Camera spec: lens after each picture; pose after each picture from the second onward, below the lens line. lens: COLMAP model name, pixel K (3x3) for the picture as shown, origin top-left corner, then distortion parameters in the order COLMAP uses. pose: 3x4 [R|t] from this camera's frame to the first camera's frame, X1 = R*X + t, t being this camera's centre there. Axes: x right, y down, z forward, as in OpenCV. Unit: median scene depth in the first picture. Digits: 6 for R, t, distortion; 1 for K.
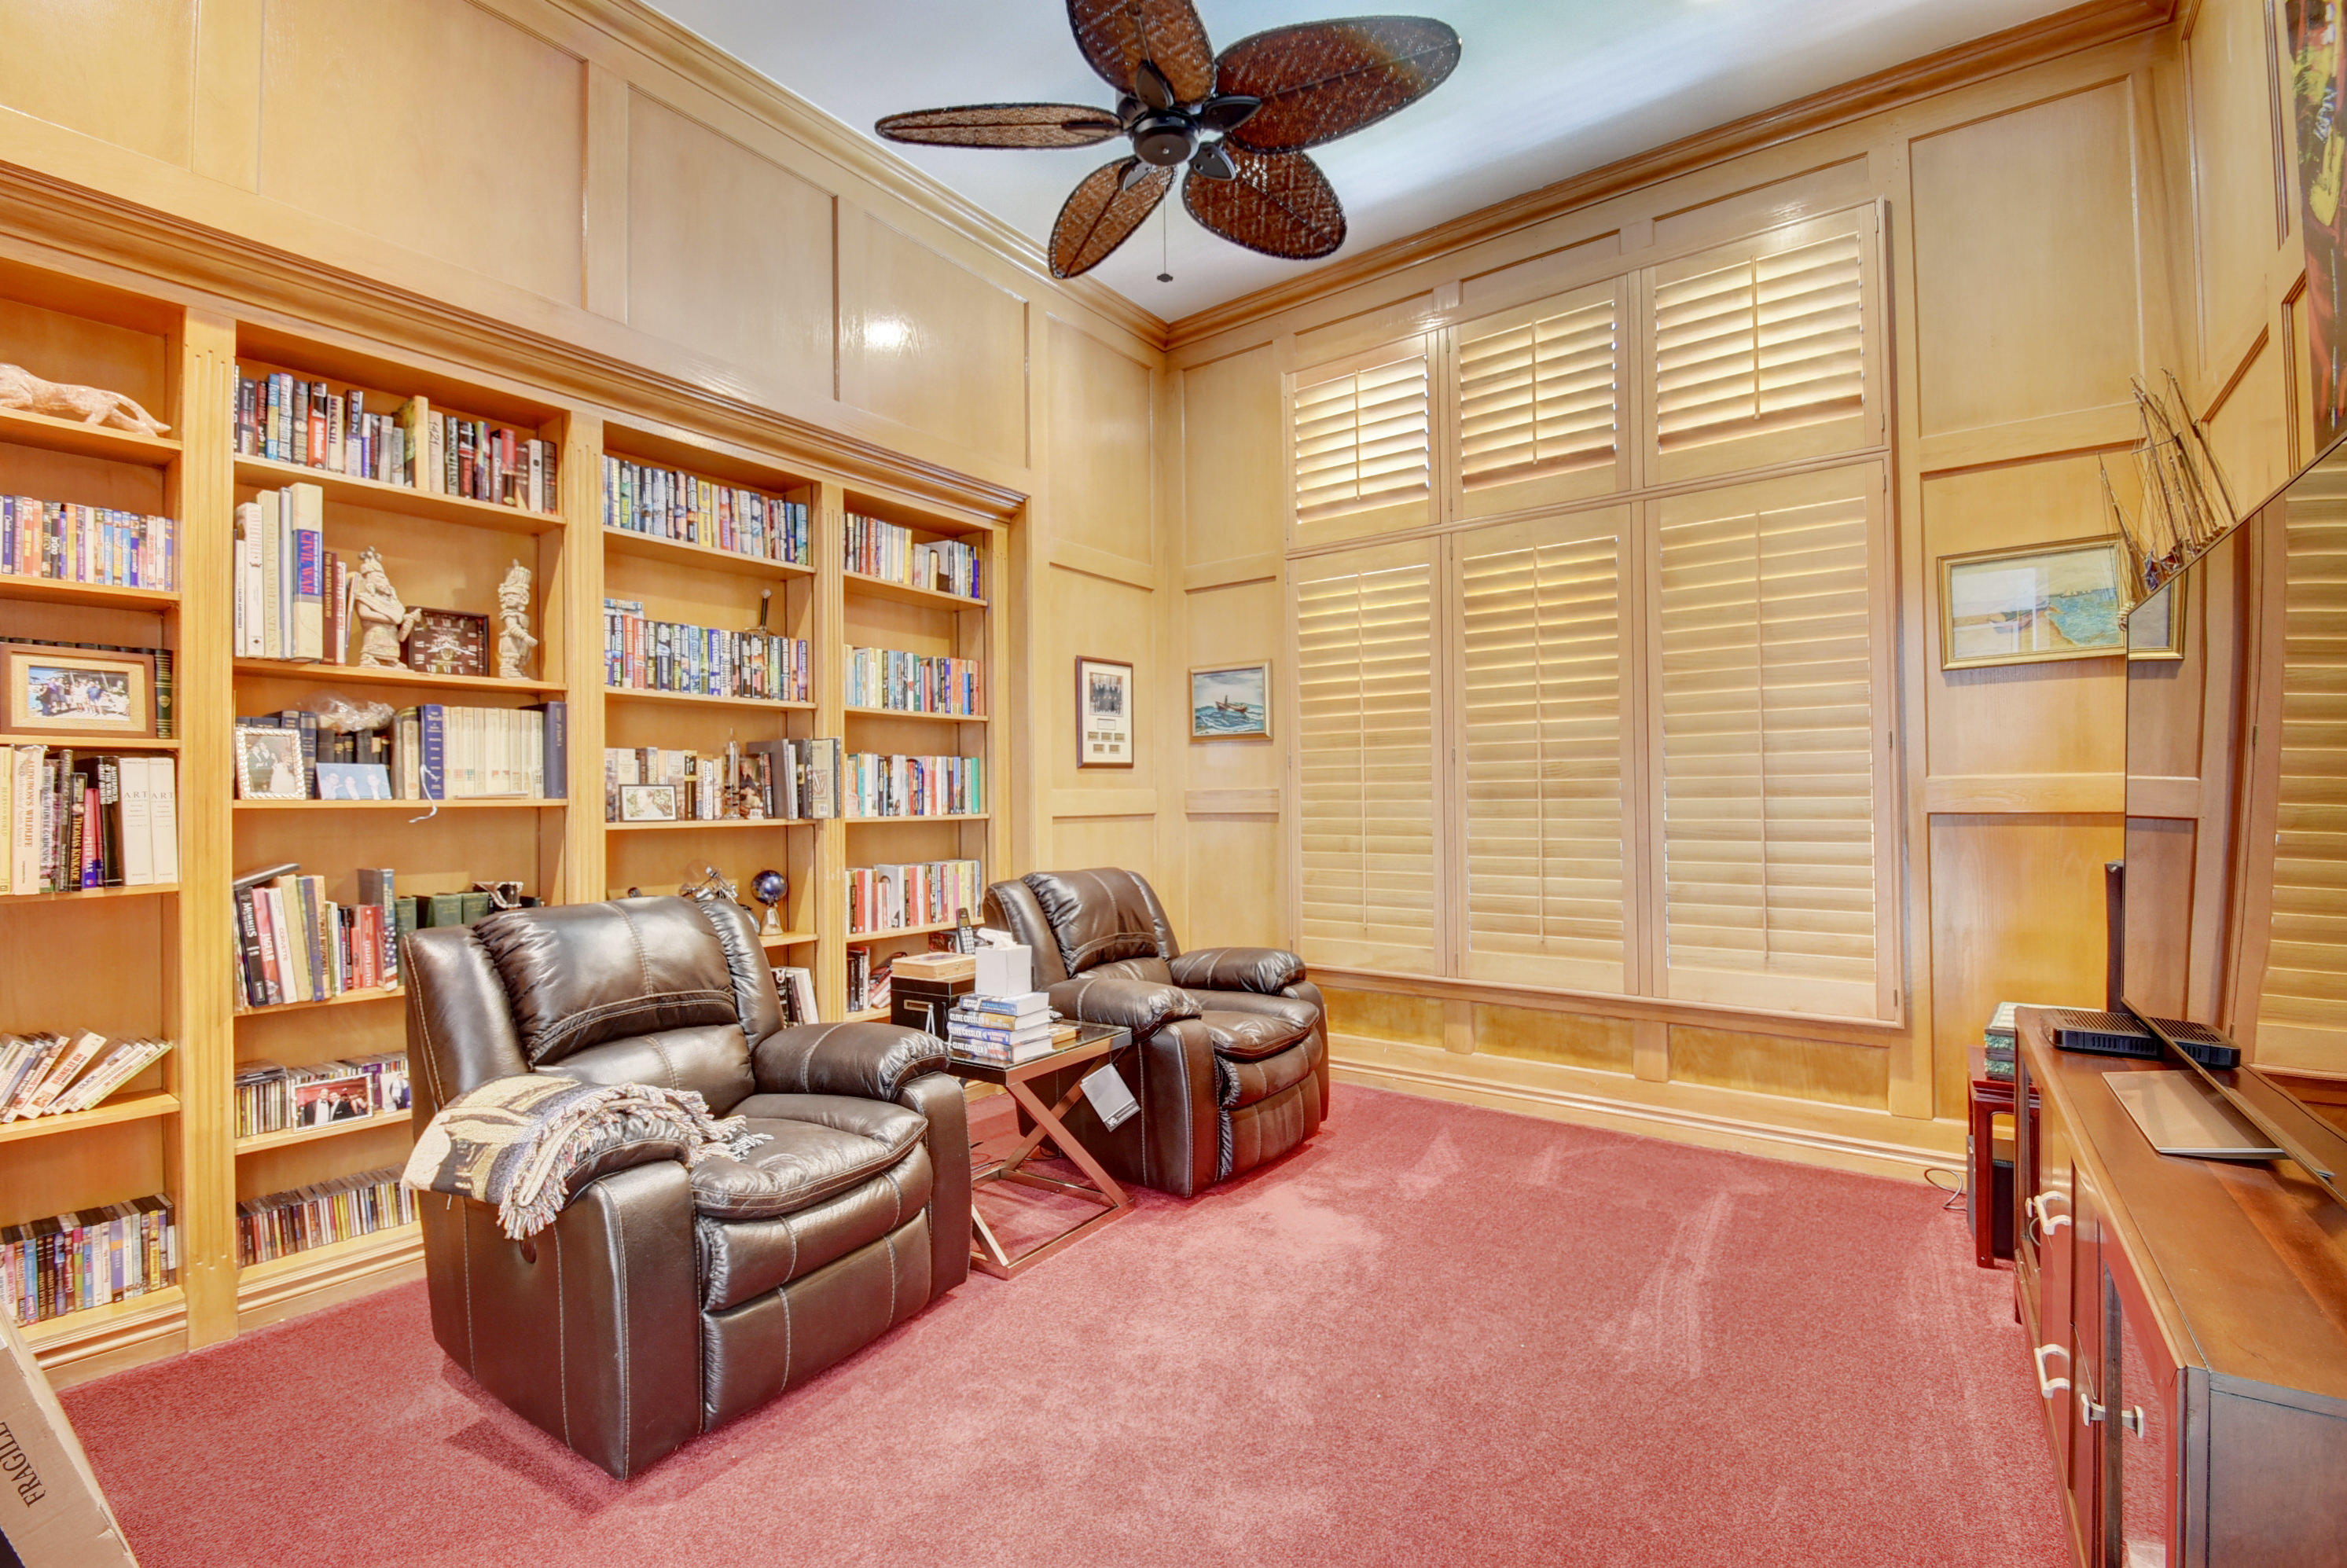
lens RADIAL K [[1032.2, 0, 1163.3], [0, 1032.2, 782.1], [0, 0, 1]] dist [0.001580, -0.010722]
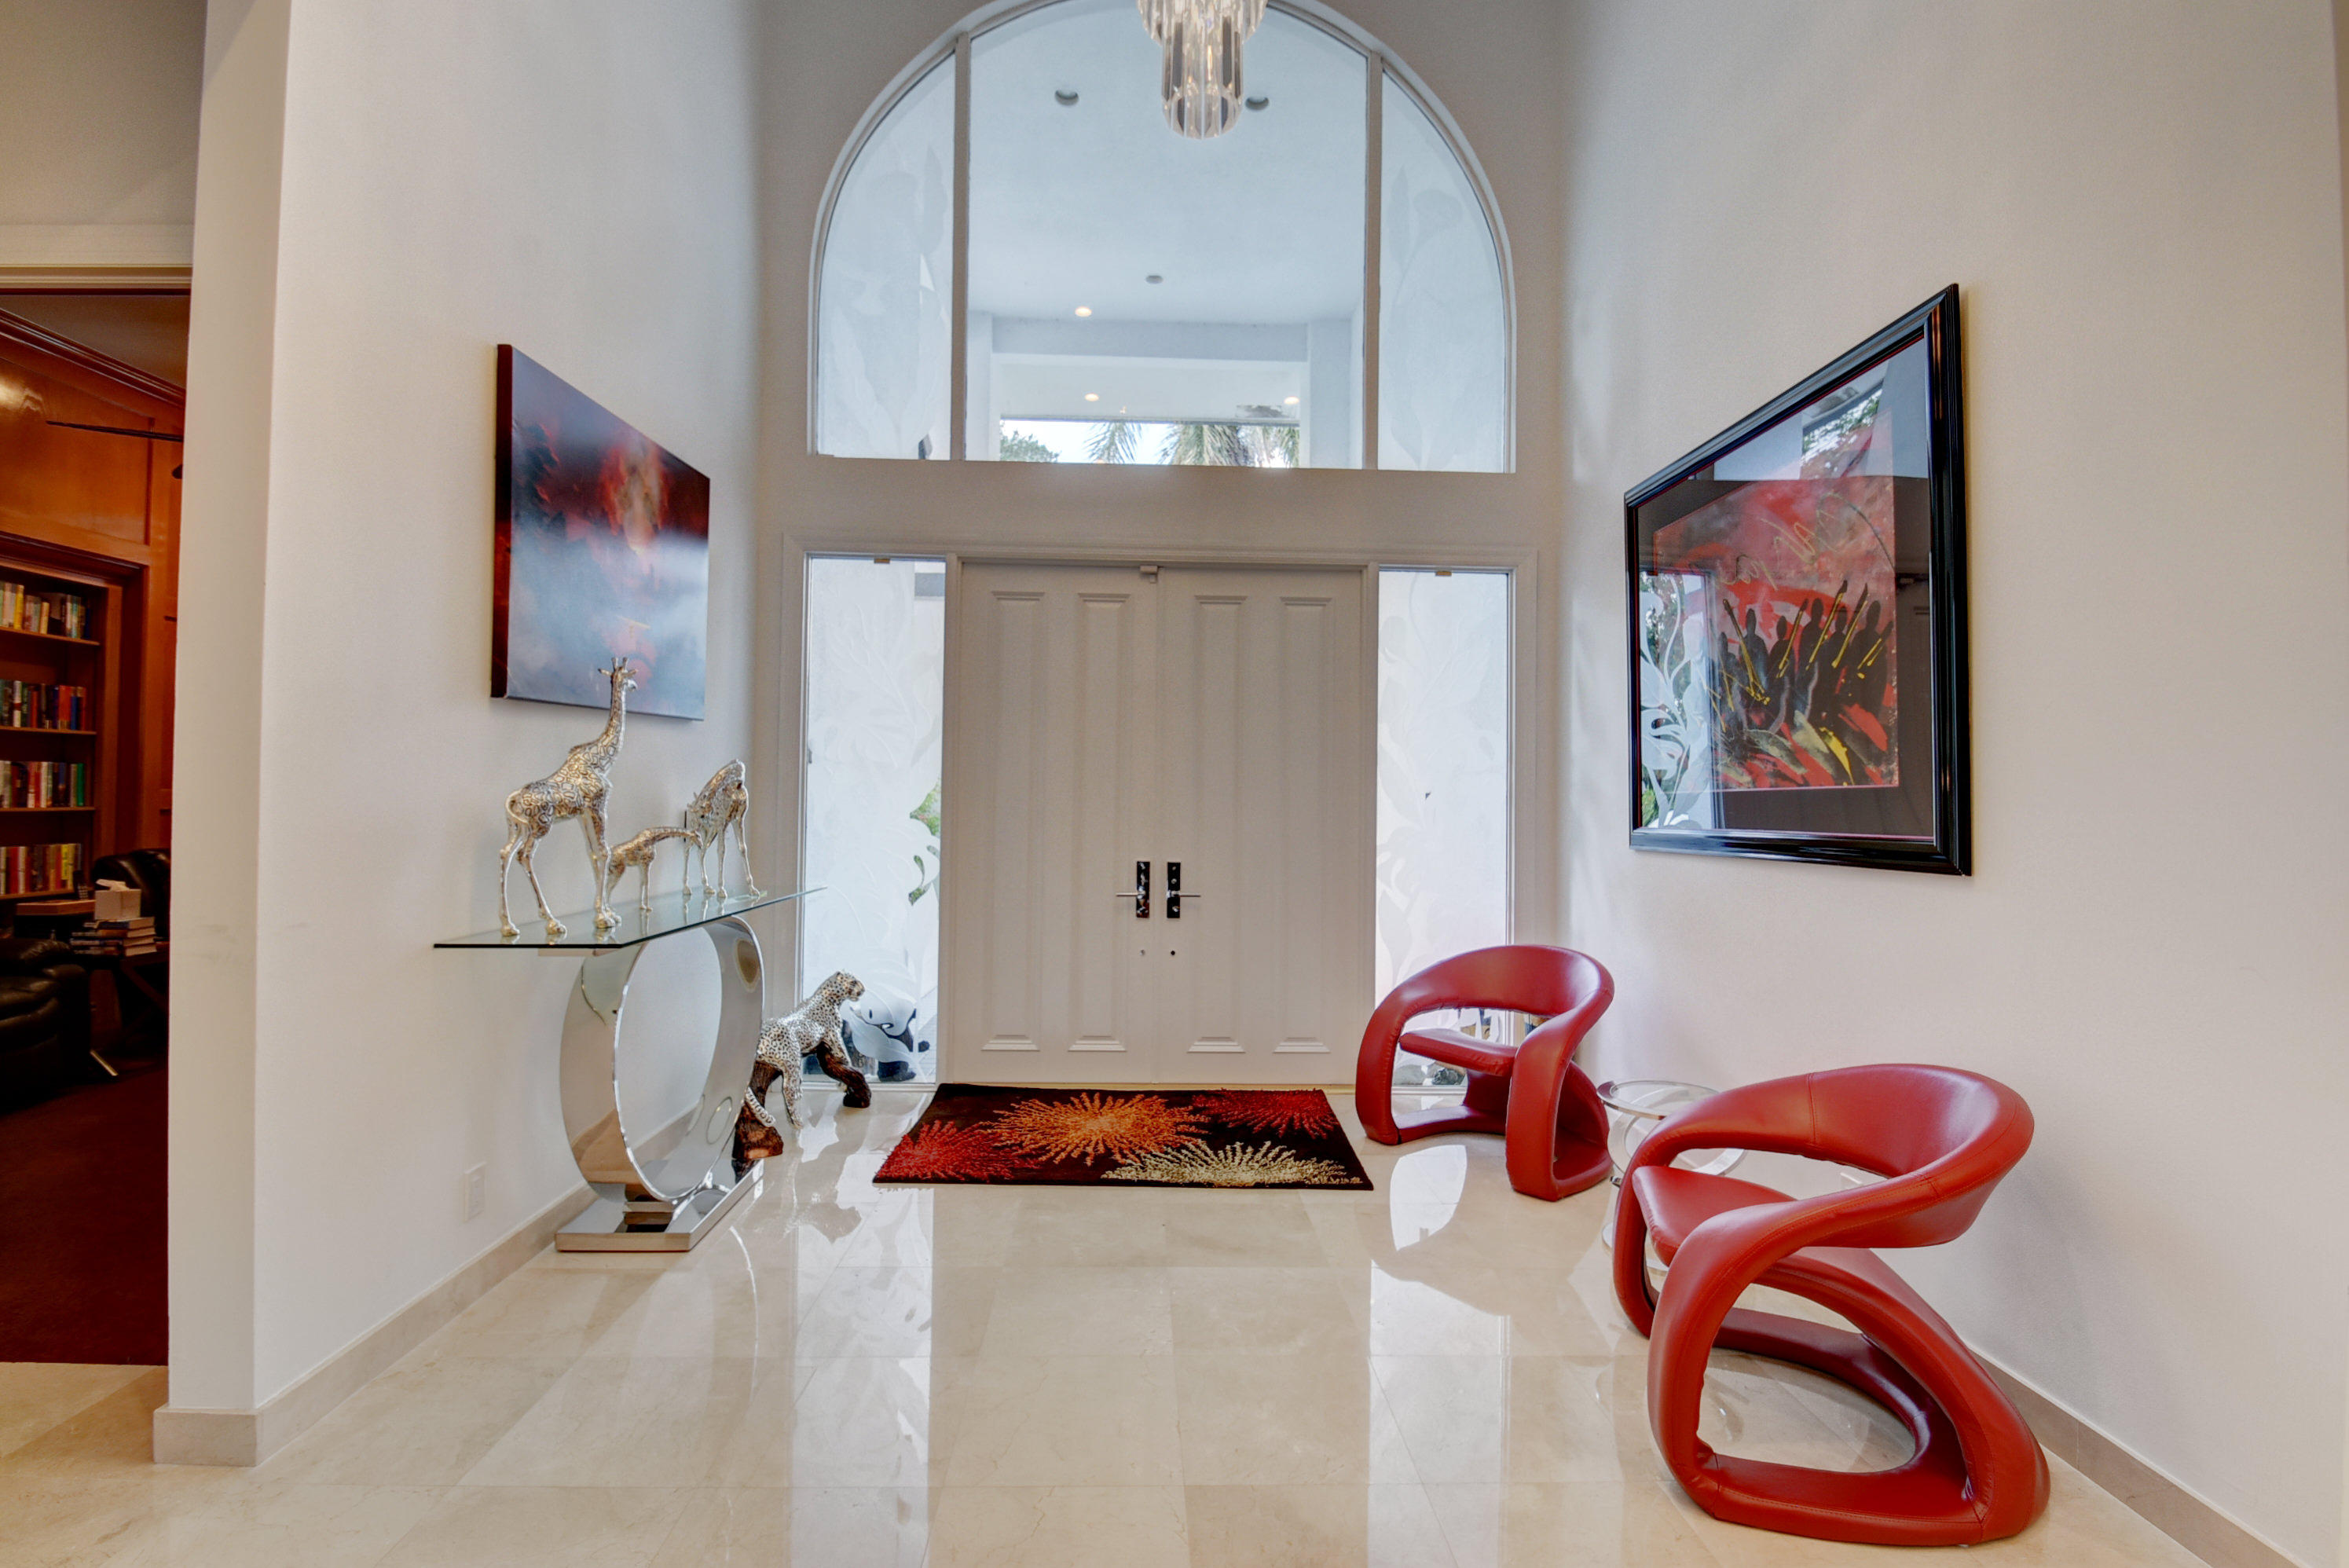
lens RADIAL K [[1033.1, 0, 1164.3], [0, 1033.1, 782.1], [0, 0, 1]] dist [0.001580, -0.010722]
pose [[0.782672, 0.028972, 0.621759, 0.087355], [-0.026542, 0.999561, -0.013166, -0.020368], [-0.621868, -0.006199, 0.783098, -0.877891]]
